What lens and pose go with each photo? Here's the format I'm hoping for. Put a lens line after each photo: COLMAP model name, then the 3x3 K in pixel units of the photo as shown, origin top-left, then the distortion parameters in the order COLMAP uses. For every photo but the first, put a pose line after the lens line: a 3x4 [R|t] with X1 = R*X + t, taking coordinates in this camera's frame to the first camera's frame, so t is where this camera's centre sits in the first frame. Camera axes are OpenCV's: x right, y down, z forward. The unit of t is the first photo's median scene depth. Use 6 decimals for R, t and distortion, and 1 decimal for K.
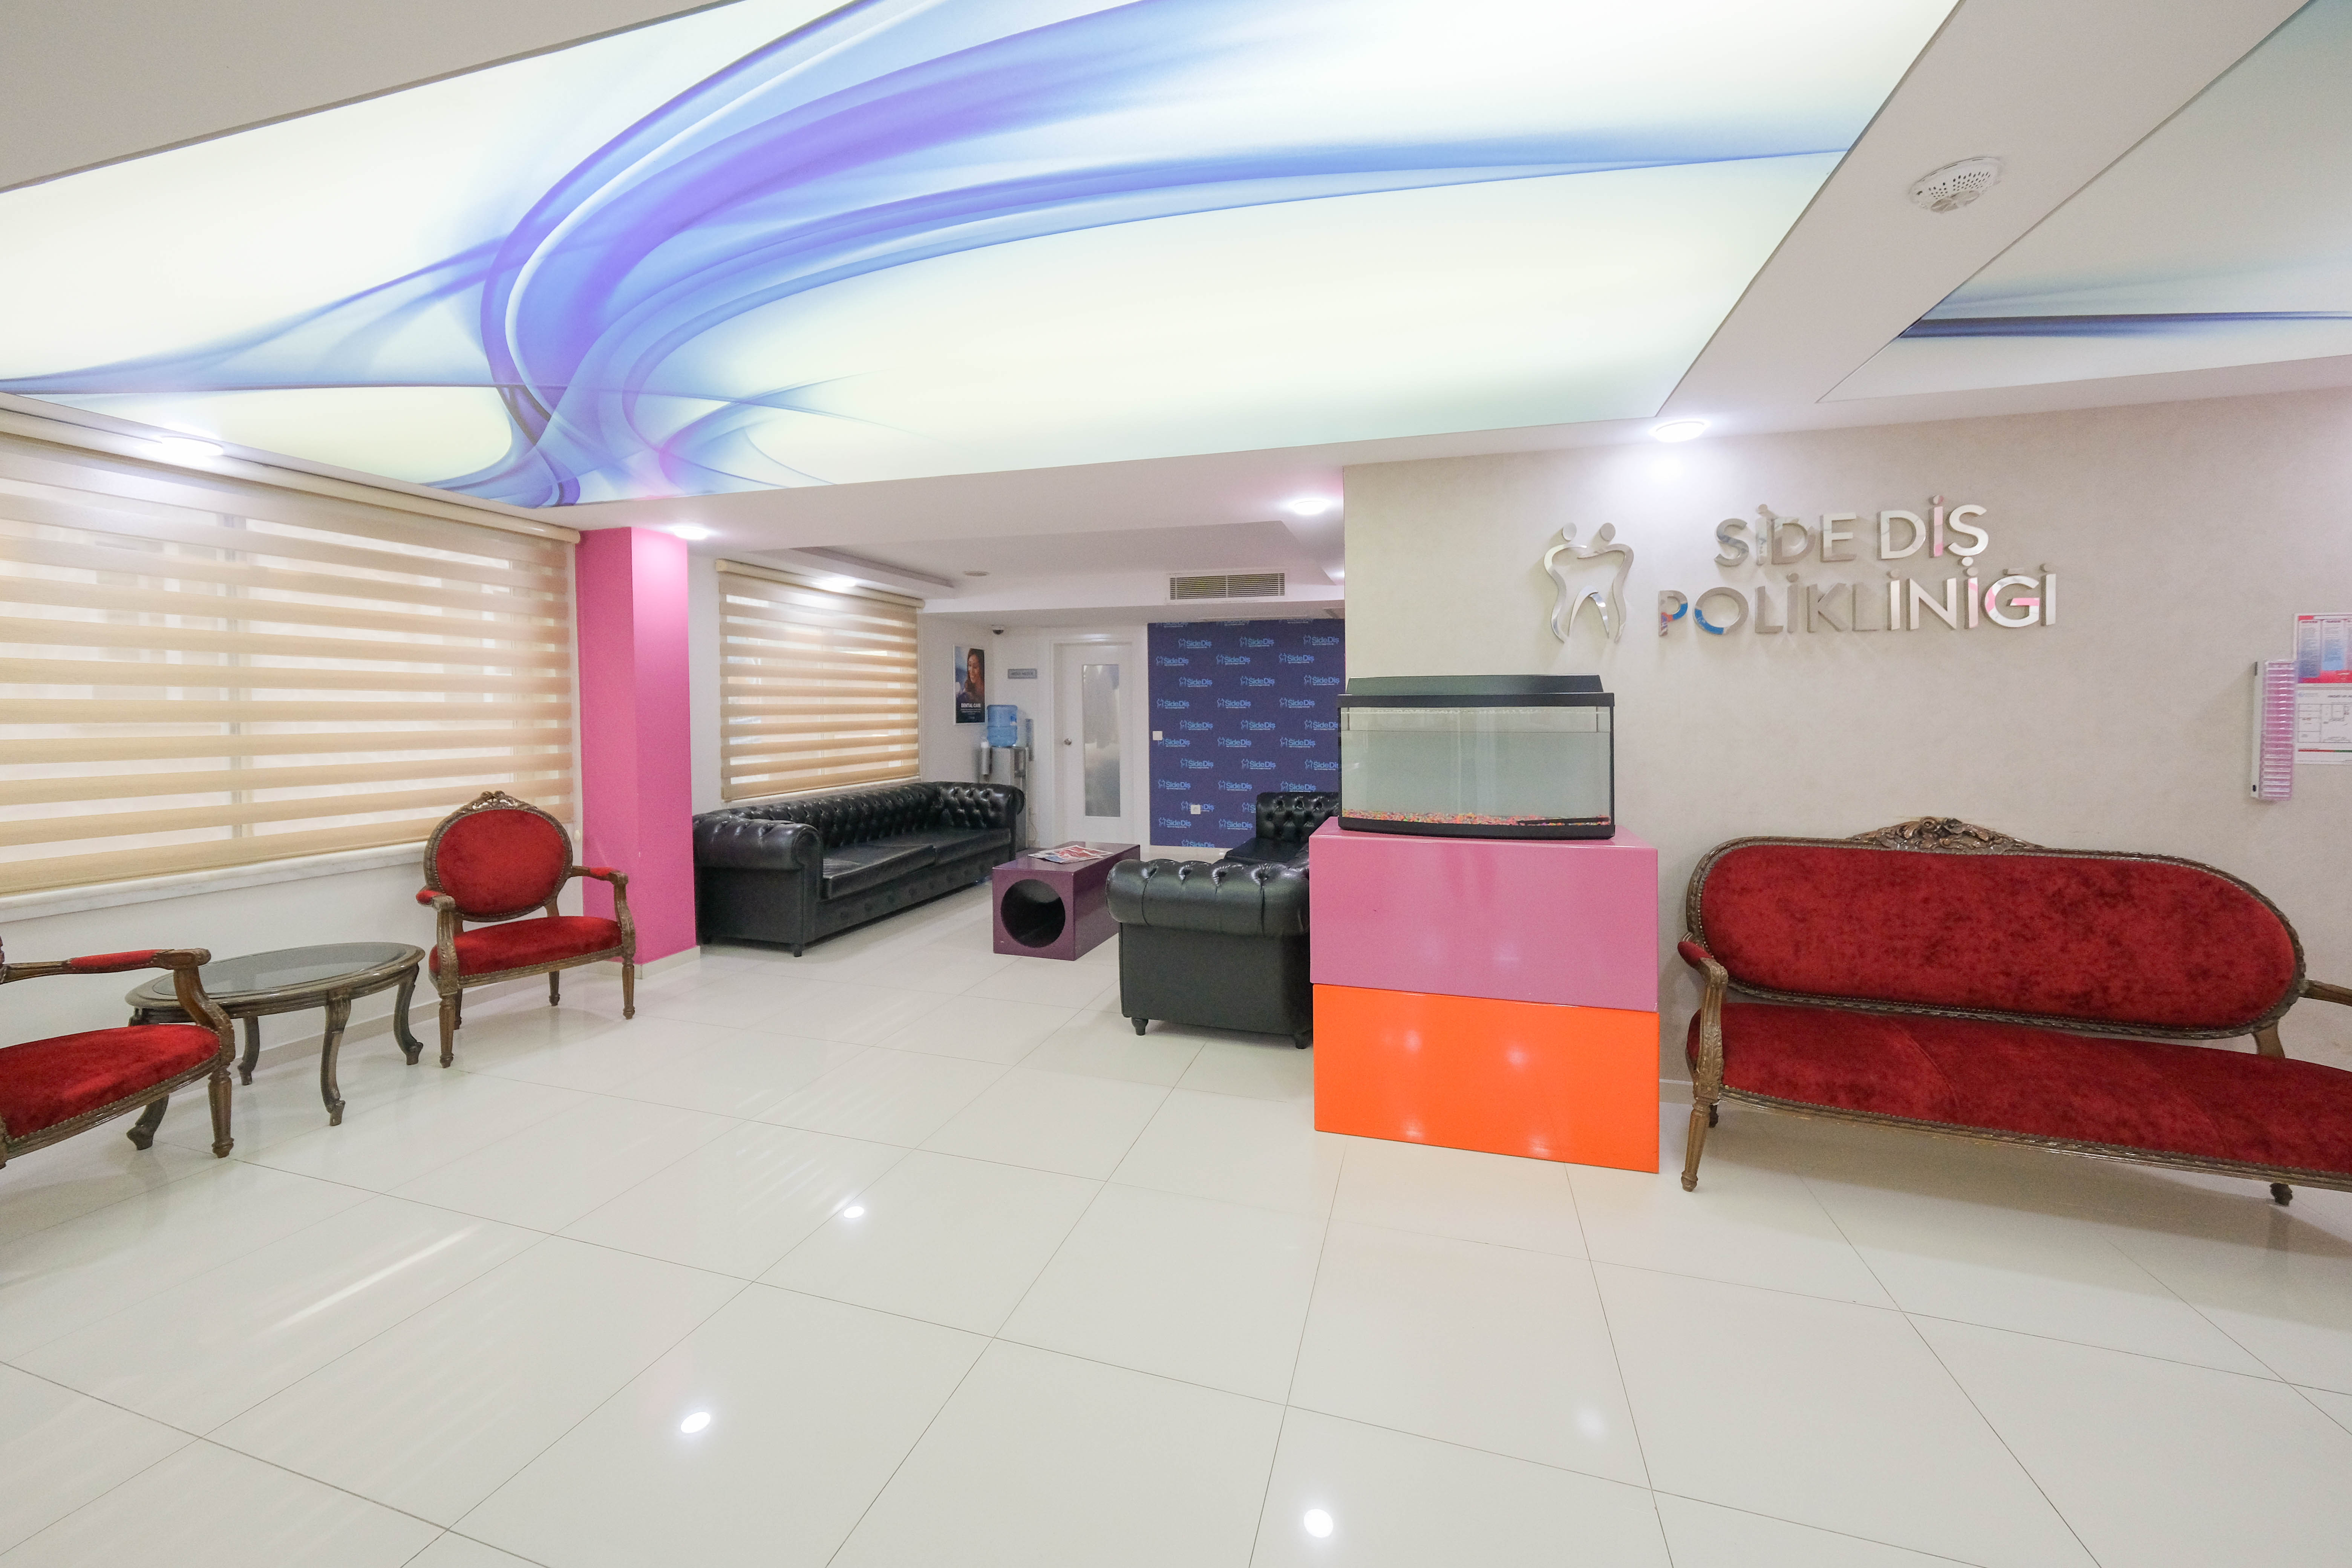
lens RADIAL K [[758.6, 0, 1152.8], [0, 758.6, 723.4], [0, 0, 1]] dist [-0.000289, 0.002178]
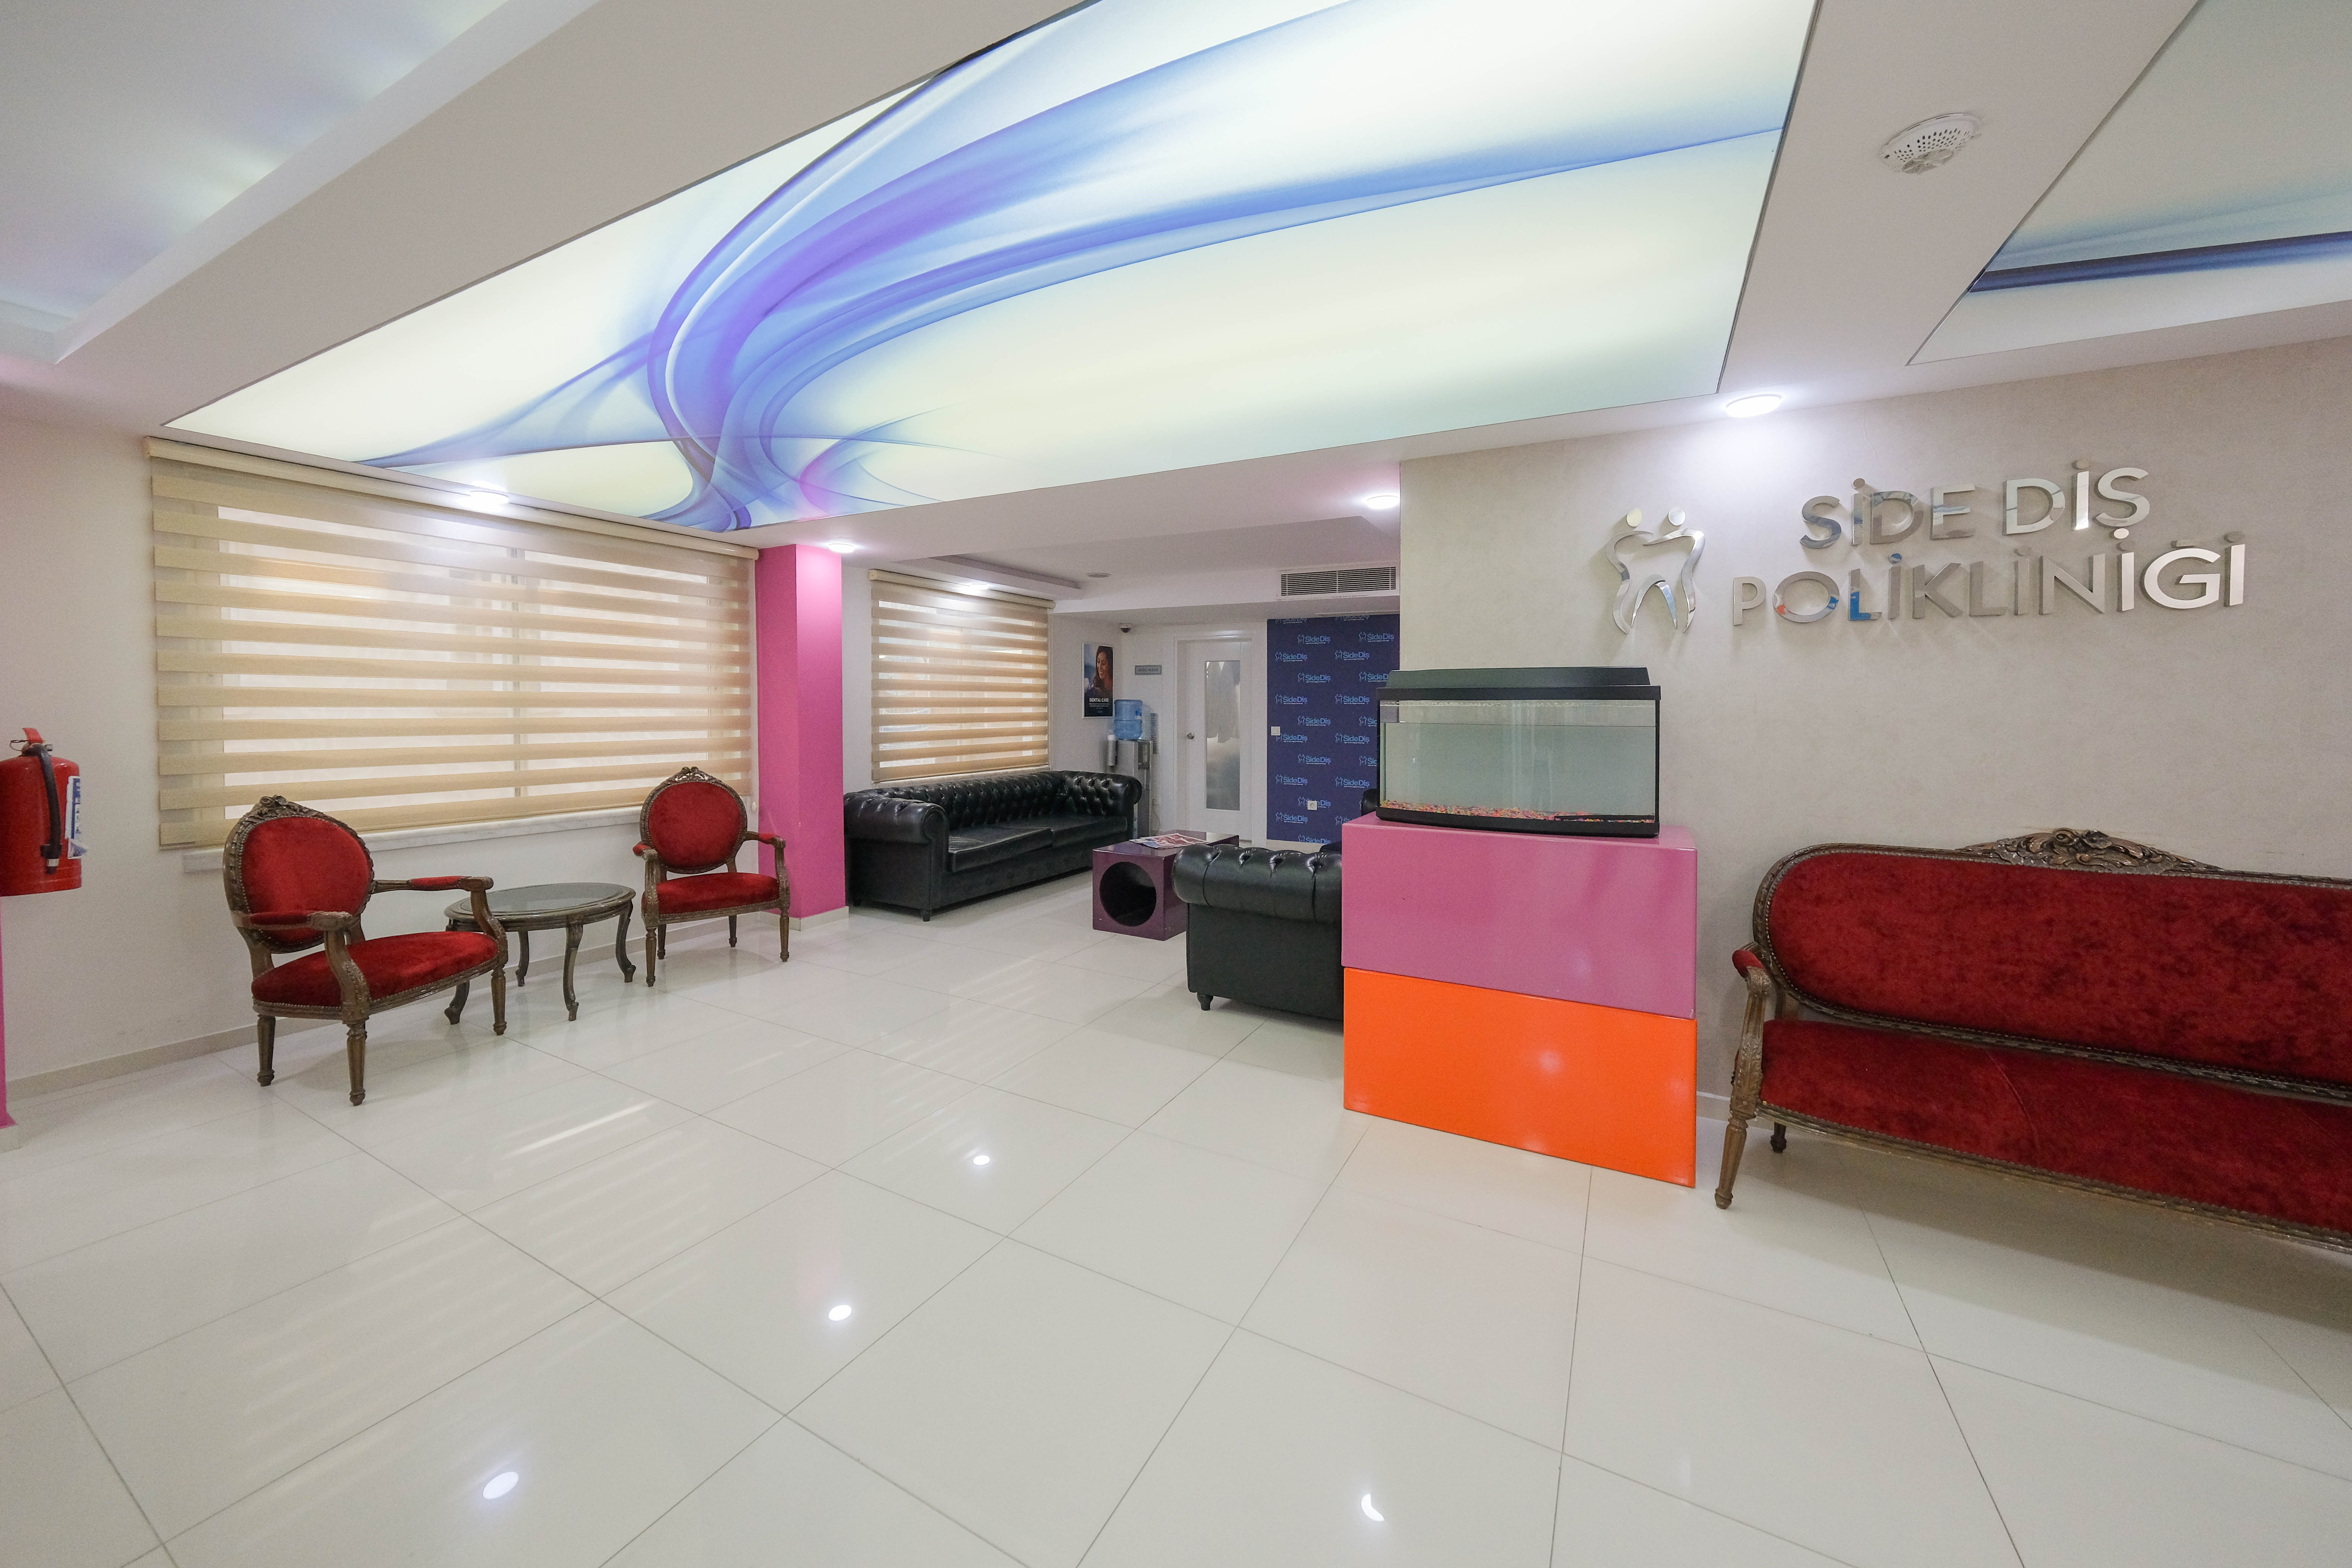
lens RADIAL K [[758.6, 0, 1152.8], [0, 758.6, 723.4], [0, 0, 1]] dist [-0.000289, 0.002178]
pose [[0.979201, 0.011871, -0.202545, 0.137846], [-0.011086, 0.999926, 0.005007, 0.007871], [0.202589, -0.002658, 0.979260, -0.053986]]
